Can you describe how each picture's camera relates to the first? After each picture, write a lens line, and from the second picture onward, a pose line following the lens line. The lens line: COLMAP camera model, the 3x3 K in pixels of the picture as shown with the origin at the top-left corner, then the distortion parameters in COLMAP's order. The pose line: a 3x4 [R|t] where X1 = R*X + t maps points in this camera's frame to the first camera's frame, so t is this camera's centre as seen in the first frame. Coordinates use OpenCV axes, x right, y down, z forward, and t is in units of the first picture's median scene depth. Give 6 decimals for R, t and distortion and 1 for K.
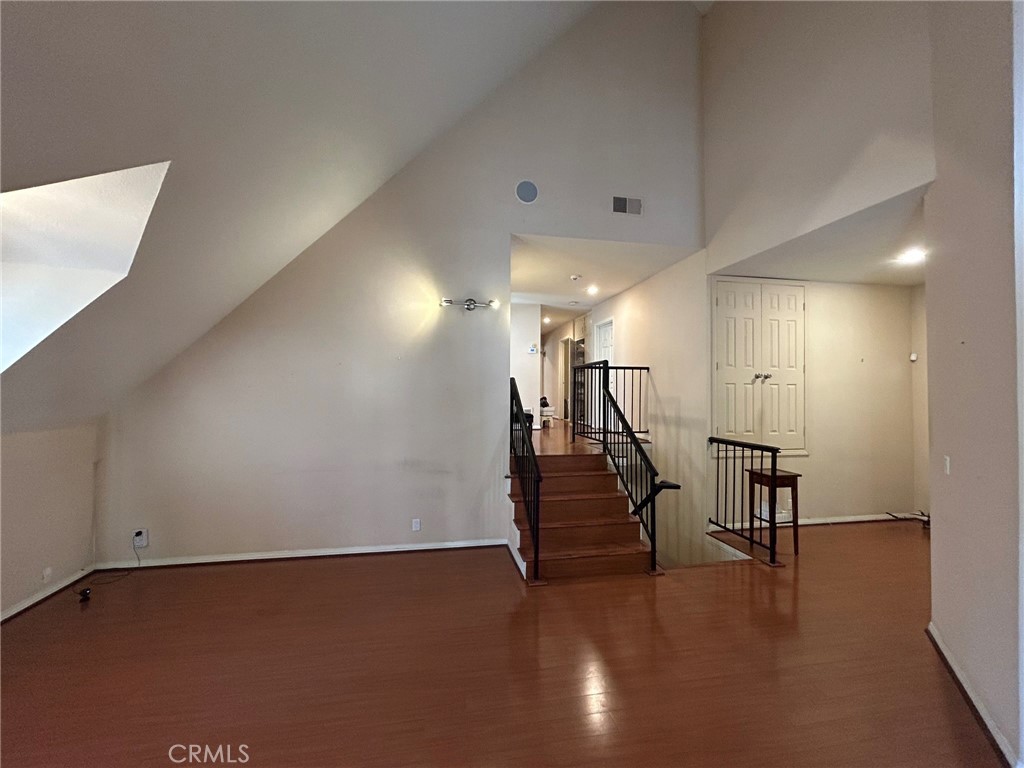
lens RADIAL K [[412.5, 0, 508.7], [0, 412.5, 384.6], [0, 0, 1]] dist [0.001584, 0.000761]
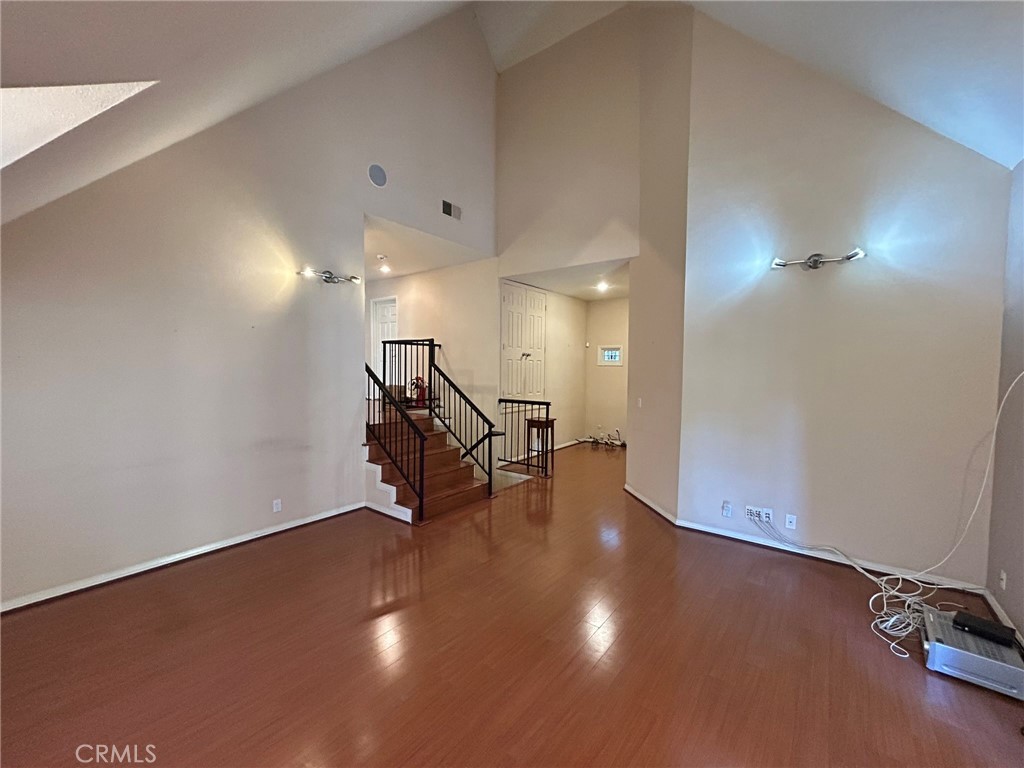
lens RADIAL K [[412.5, 0, 515.0], [0, 412.5, 384.4], [0, 0, 1]] dist [0.001584, 0.000761]
pose [[0.744783, -0.028957, 0.666679, -0.414423], [-0.016227, 0.997977, 0.061475, -0.005139], [-0.667110, -0.056603, 0.742806, -0.047829]]
